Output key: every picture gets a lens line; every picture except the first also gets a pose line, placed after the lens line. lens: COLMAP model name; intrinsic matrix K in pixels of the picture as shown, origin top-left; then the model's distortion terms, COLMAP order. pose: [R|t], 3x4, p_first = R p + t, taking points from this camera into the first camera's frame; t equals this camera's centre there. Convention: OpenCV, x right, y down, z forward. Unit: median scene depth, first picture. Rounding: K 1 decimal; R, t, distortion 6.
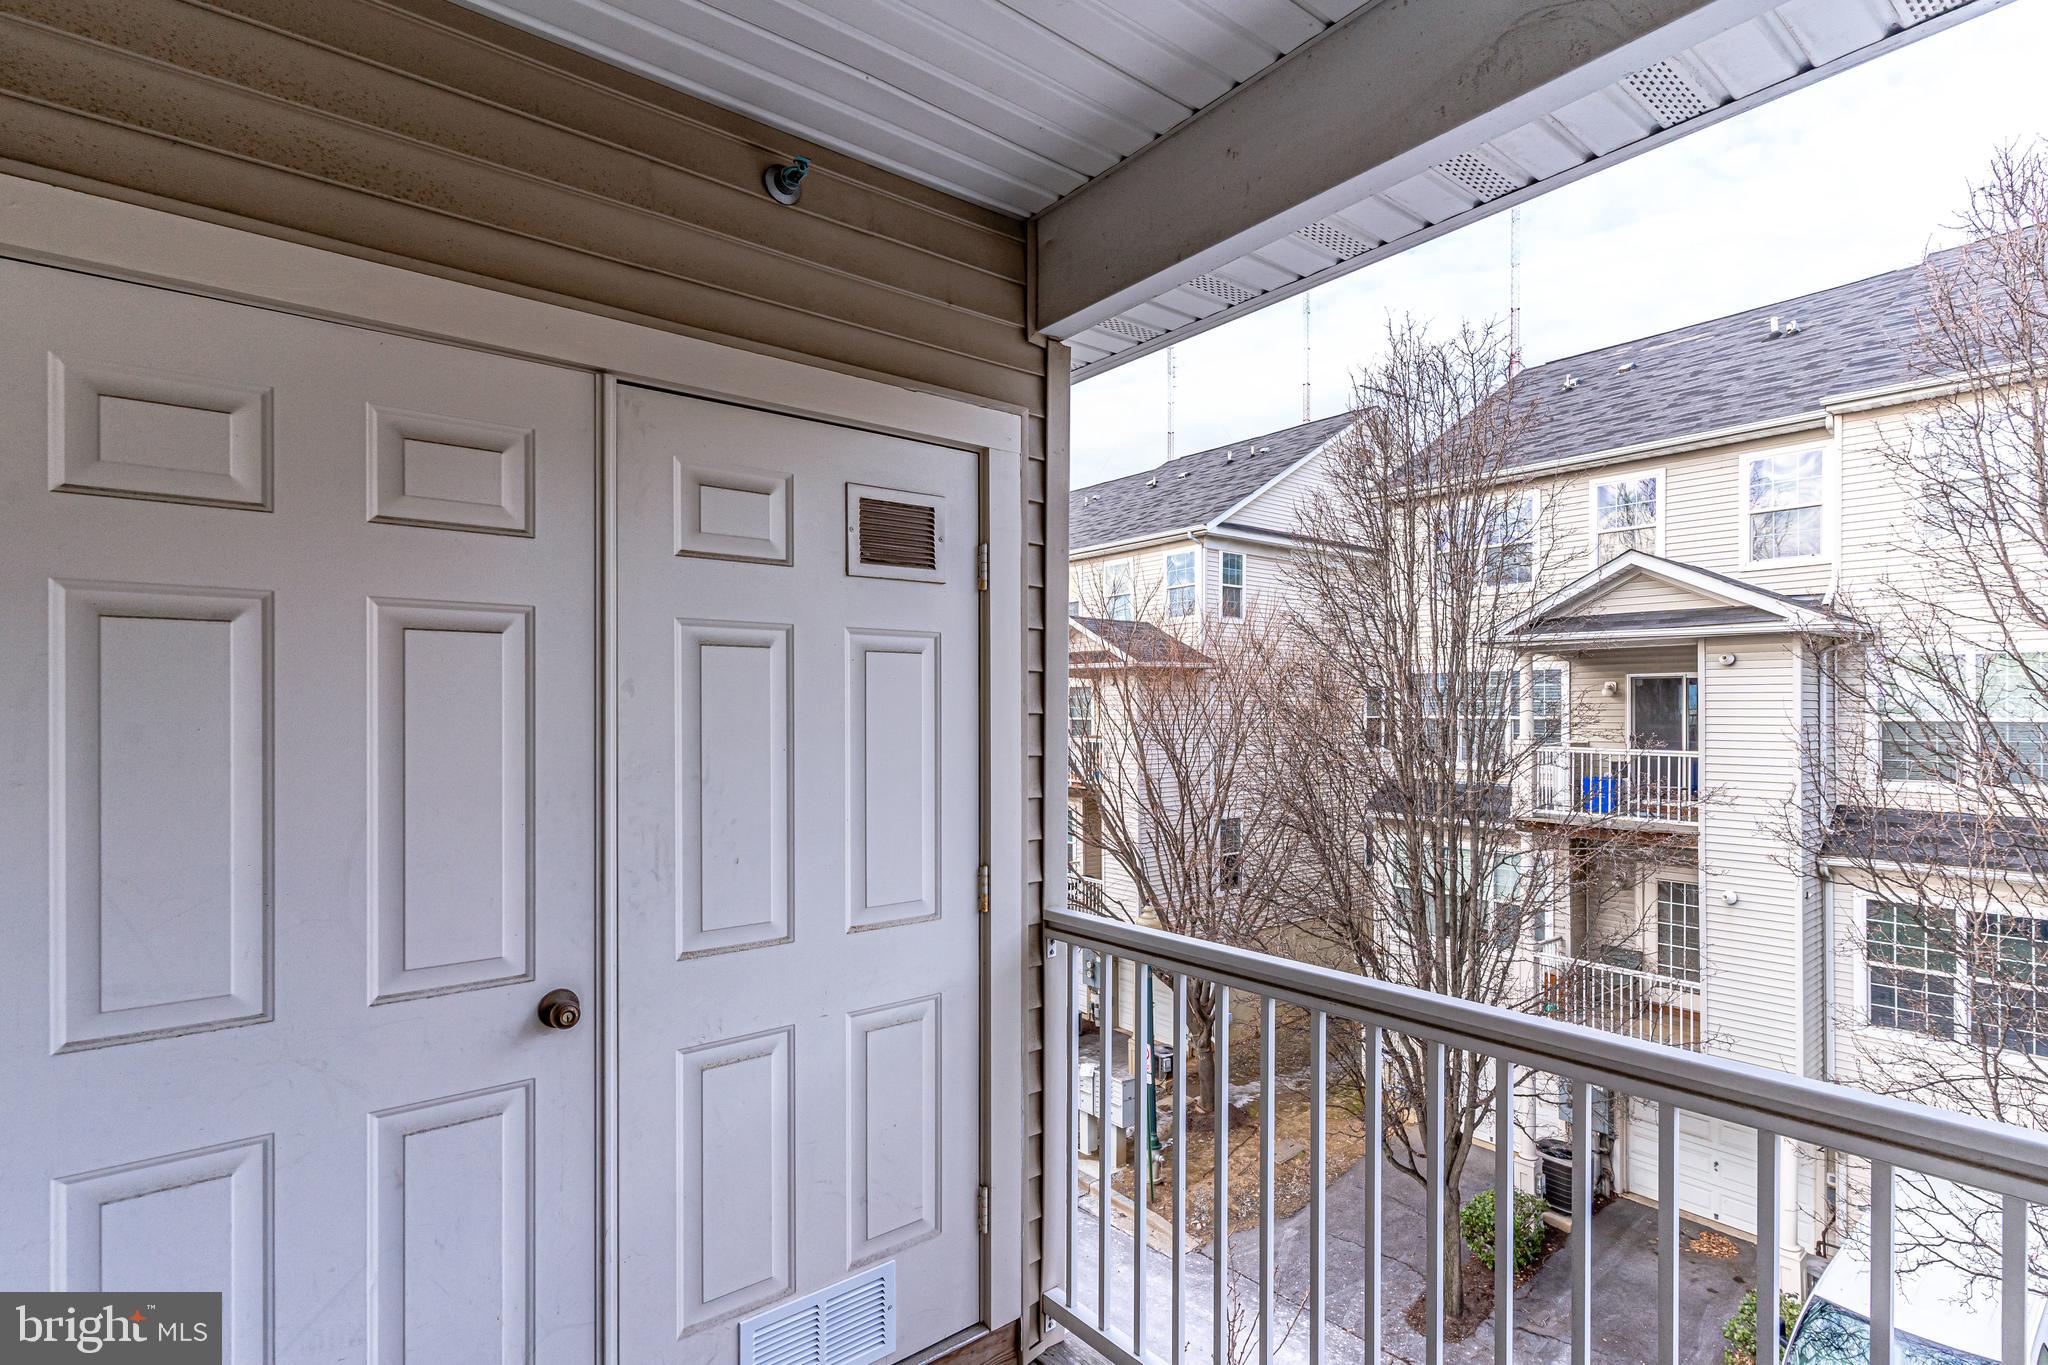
lens RADIAL K [[984.9, 0, 1041.0], [0, 984.9, 720.2], [0, 0, 1]] dist [0.005835, -0.001607]
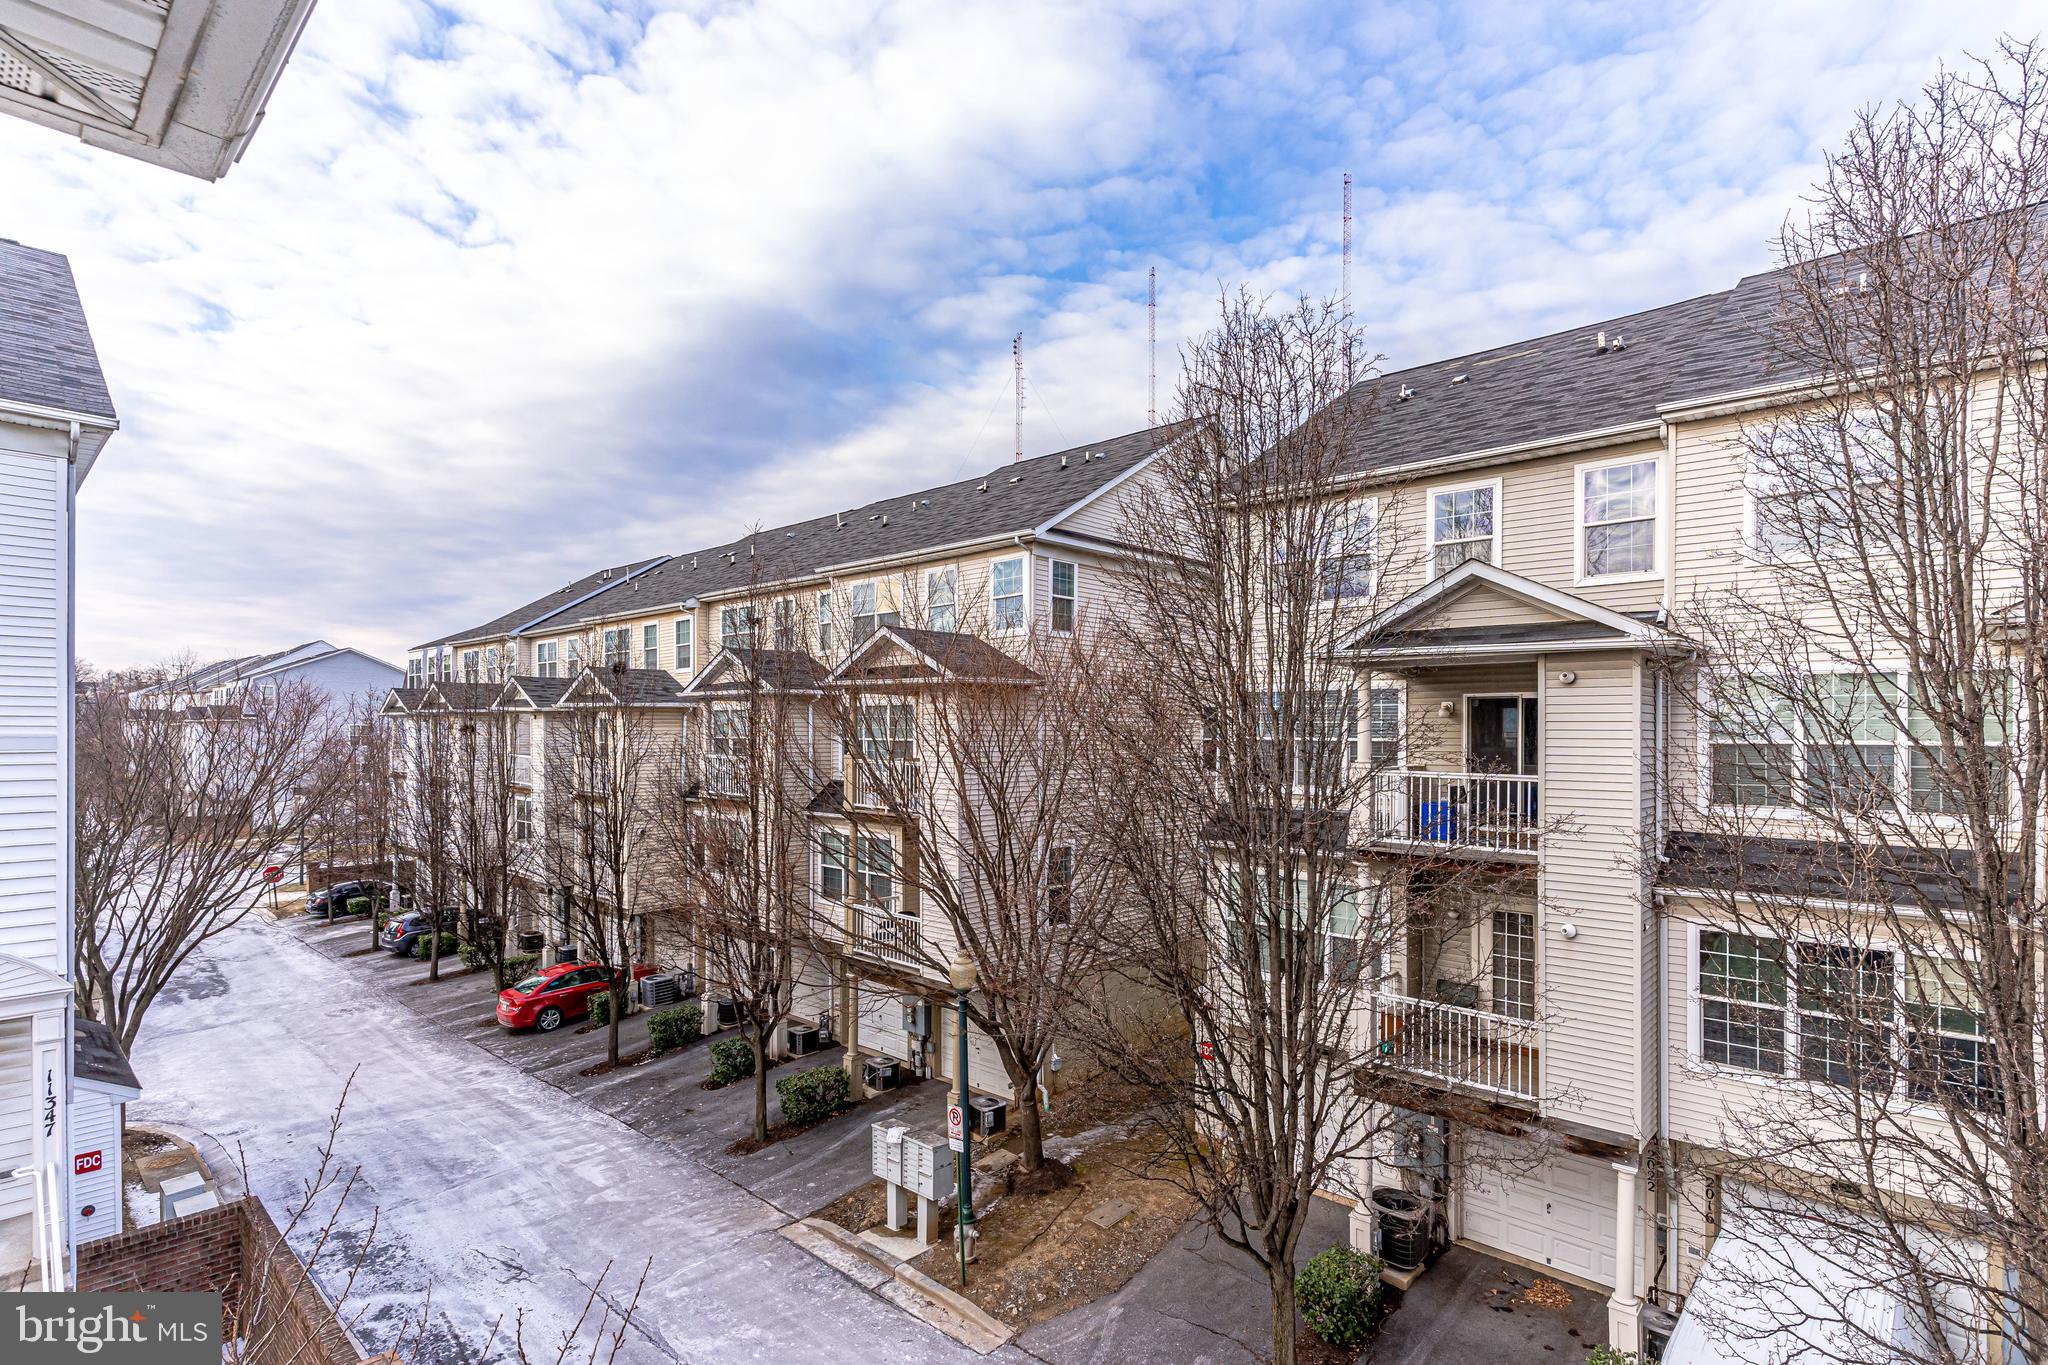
lens RADIAL K [[984.9, 0, 1035.4], [0, 984.9, 747.5], [0, 0, 1]] dist [0.005835, -0.001607]
pose [[0.989466, 0.001648, 0.144756, 0.058469], [-0.002294, 0.999988, 0.004292, 0.002164], [-0.144747, -0.004579, 0.989458, 0.144145]]
